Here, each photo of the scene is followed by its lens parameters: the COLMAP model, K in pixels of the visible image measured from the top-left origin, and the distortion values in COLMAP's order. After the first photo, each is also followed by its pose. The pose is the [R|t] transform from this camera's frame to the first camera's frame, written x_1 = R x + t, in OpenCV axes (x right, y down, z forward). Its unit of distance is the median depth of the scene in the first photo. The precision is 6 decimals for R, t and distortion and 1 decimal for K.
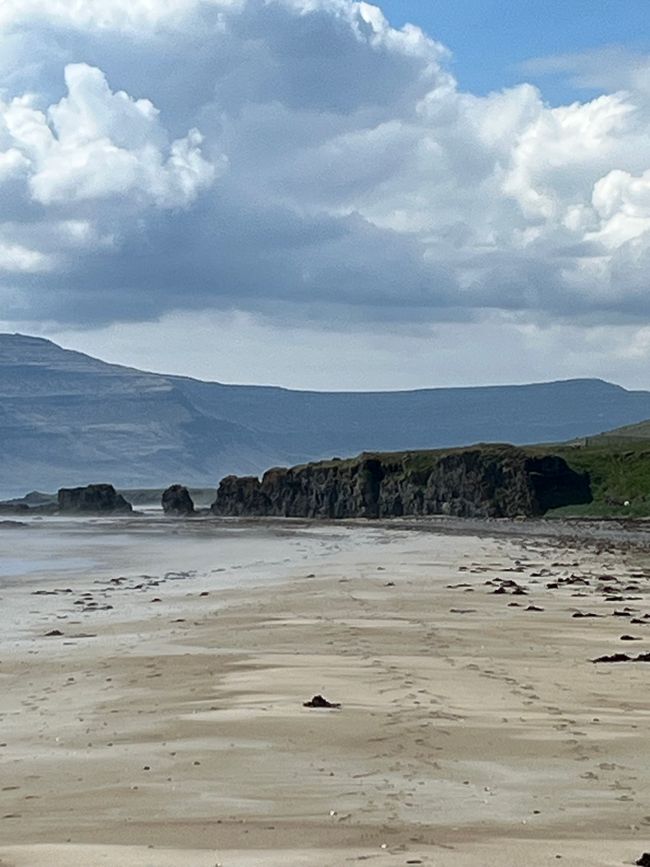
lens RADIAL K [[2753.5, 0, 325.0], [0, 2753.5, 433.5], [0, 0, 1]] dist [0.108018, 2.590673]
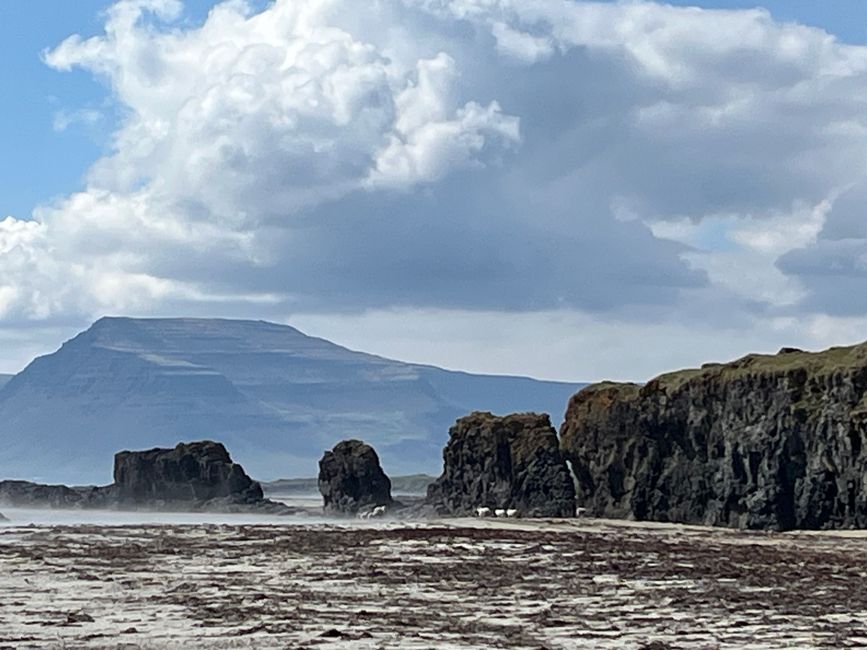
lens RADIAL K [[2753.5, 0, 433.5], [0, 2753.5, 325.0], [0, 0, 1]] dist [0.108018, 2.590673]
pose [[0.998706, 0.006861, -0.050396, -0.021194], [-0.008710, 0.999293, -0.036561, 0.017553], [0.050110, 0.036953, 0.998060, 0.614326]]
